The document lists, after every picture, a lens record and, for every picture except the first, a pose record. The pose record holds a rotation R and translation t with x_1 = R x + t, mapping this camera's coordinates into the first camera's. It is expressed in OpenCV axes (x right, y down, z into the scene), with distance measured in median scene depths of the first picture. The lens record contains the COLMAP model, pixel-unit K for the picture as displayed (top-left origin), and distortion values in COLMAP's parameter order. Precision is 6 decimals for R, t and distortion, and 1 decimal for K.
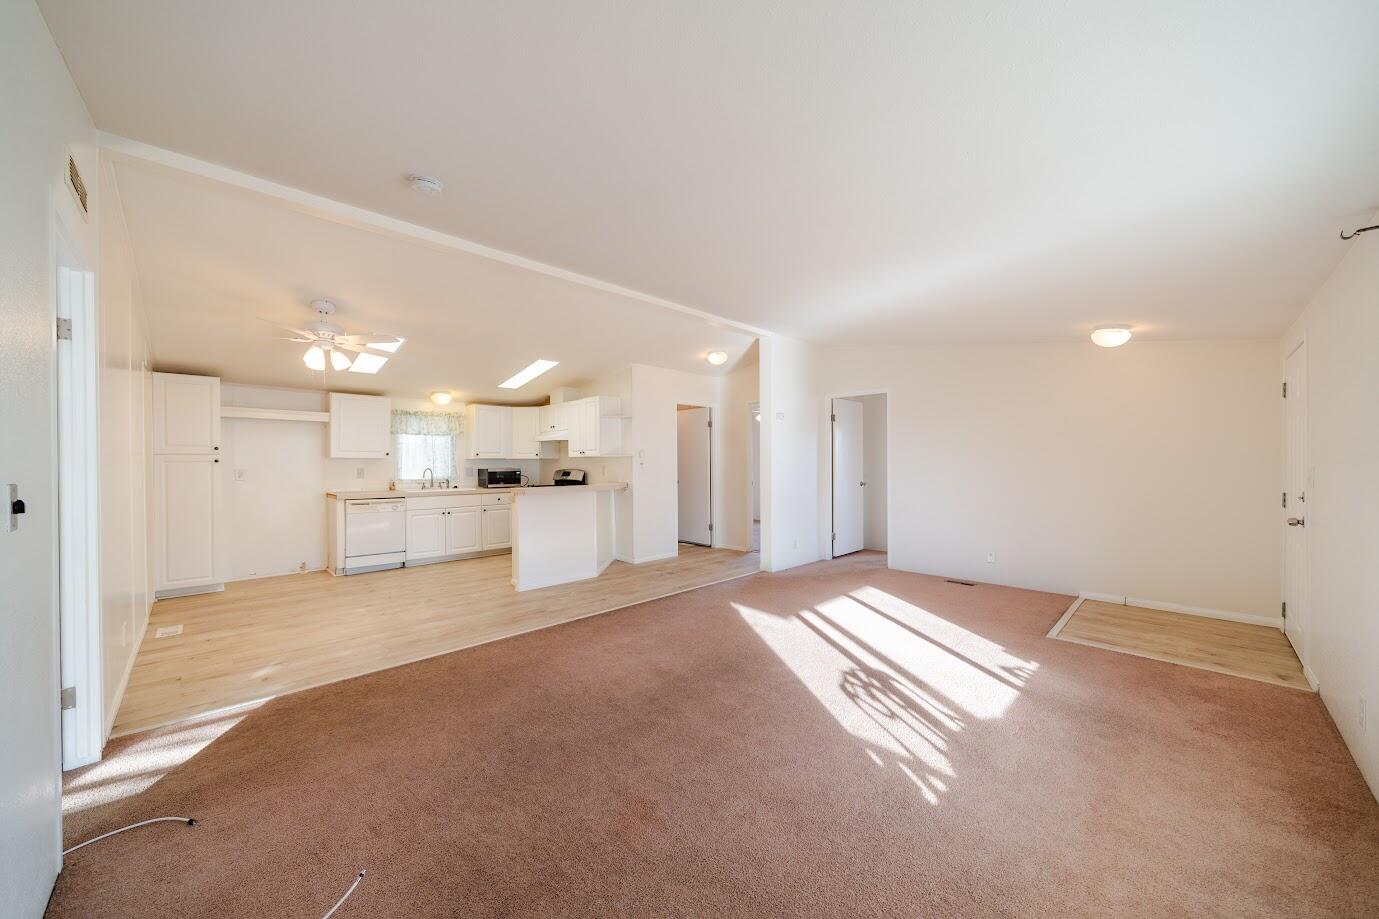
lens RADIAL K [[489.2, 0, 698.6], [0, 489.2, 466.4], [0, 0, 1]] dist [-0.011612, -0.000043]
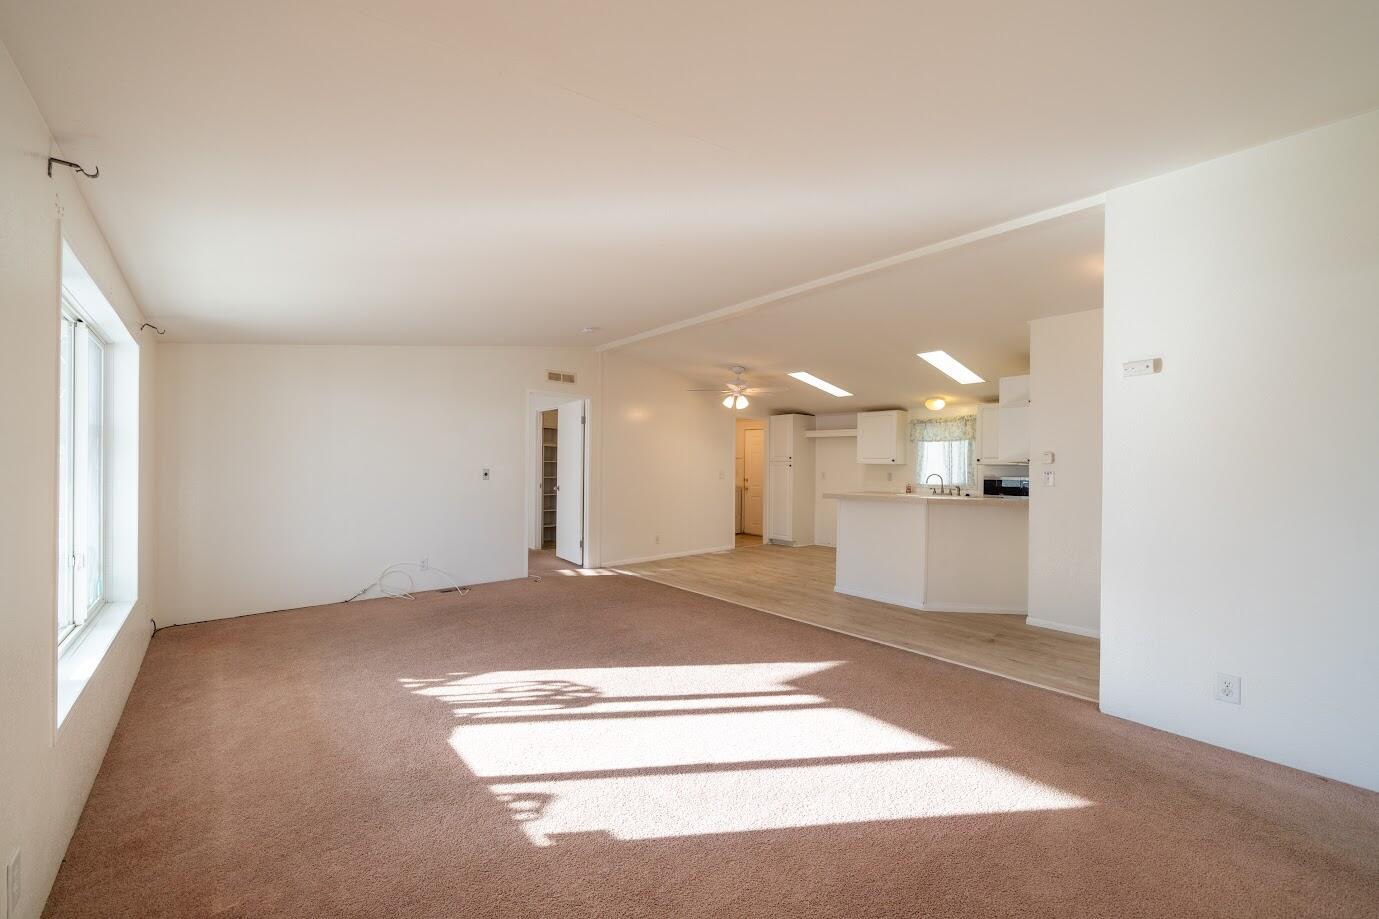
lens RADIAL K [[532.1, 0, 680.3], [0, 532.1, 463.2], [0, 0, 1]] dist [0.000830, 0.000009]
pose [[-0.071848, -0.005165, -0.997402, 0.594054], [-0.020726, 0.999778, -0.003684, -0.003884], [0.997200, 0.020407, -0.071939, 0.556819]]
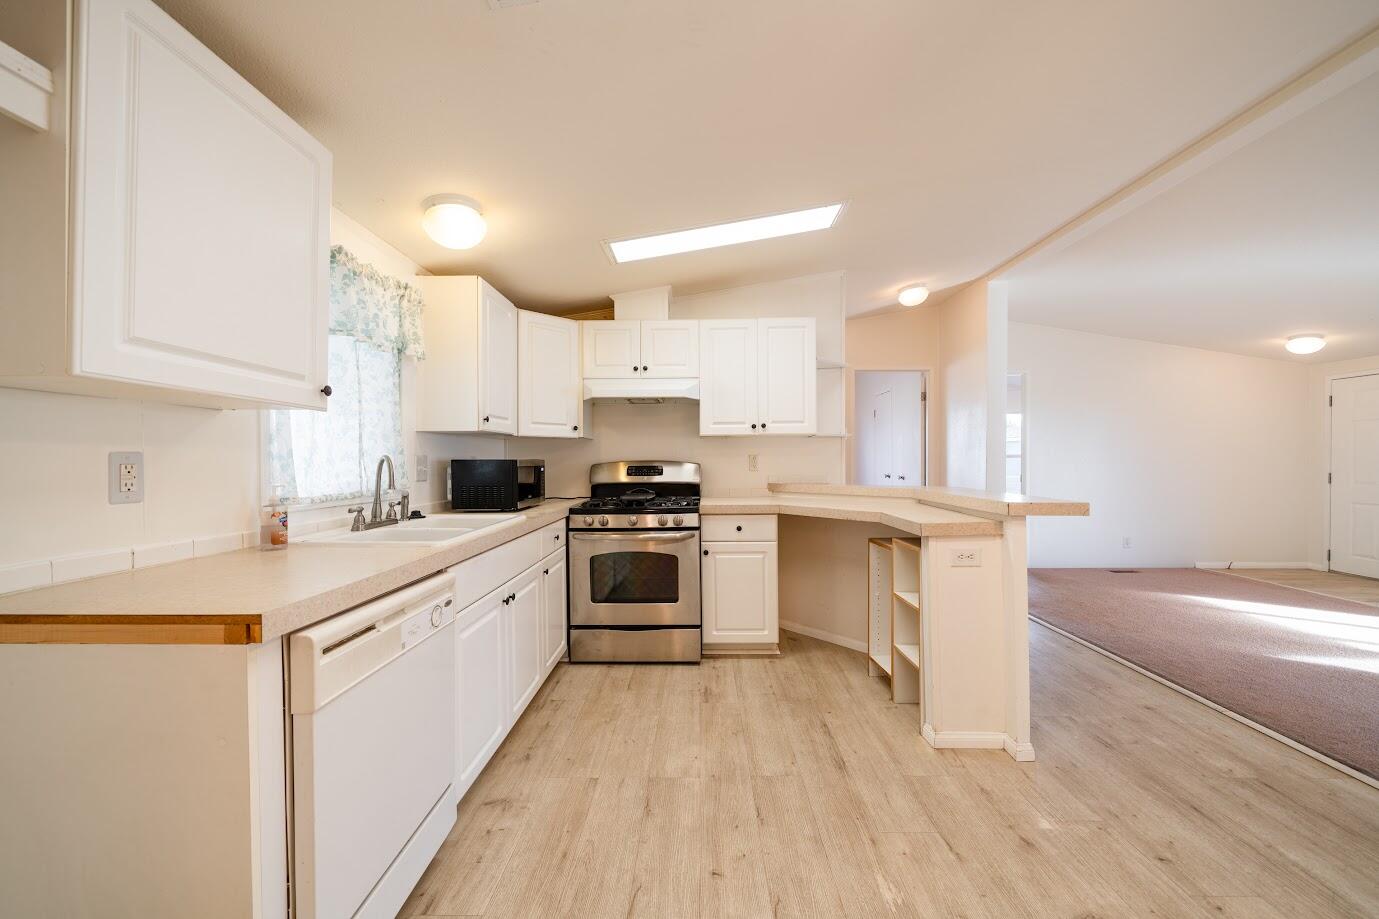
lens RADIAL K [[511.2, 0, 698.8], [0, 511.2, 465.6], [0, 0, 1]] dist [-0.002446, -0.000661]
pose [[0.724606, -0.007988, 0.689117, -0.634853], [0.006687, 0.999967, 0.004561, 0.009141], [-0.689131, 0.001303, 0.724636, 0.660114]]
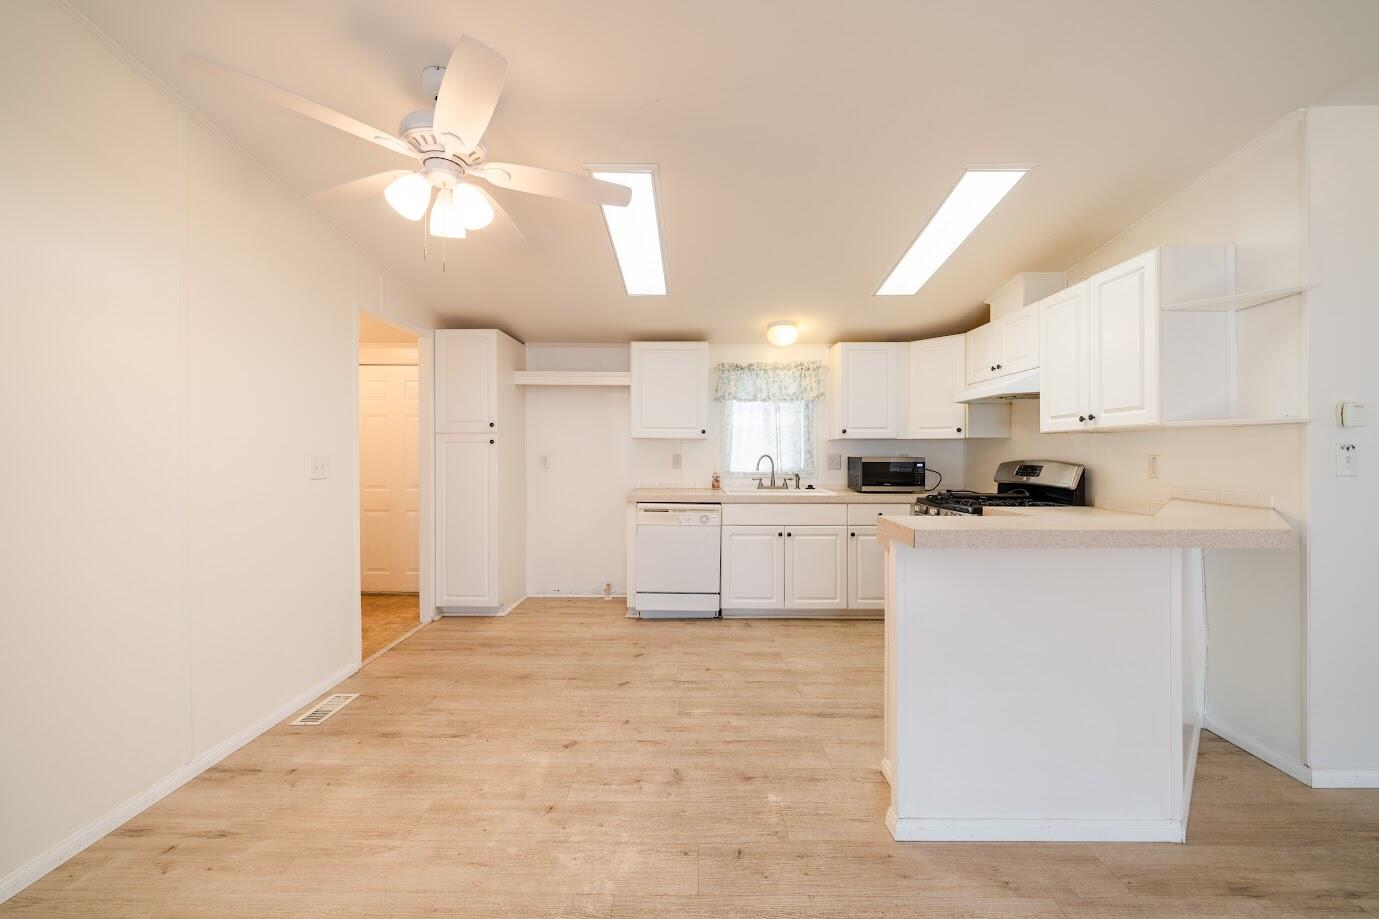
lens RADIAL K [[511.2, 0, 689.9], [0, 511.2, 451.0], [0, 0, 1]] dist [-0.002446, -0.000661]
pose [[0.694001, 0.004851, -0.719958, -0.164224], [-0.009600, 0.999951, -0.002516, 0.001401], [0.719910, 0.008657, 0.694013, 0.495553]]
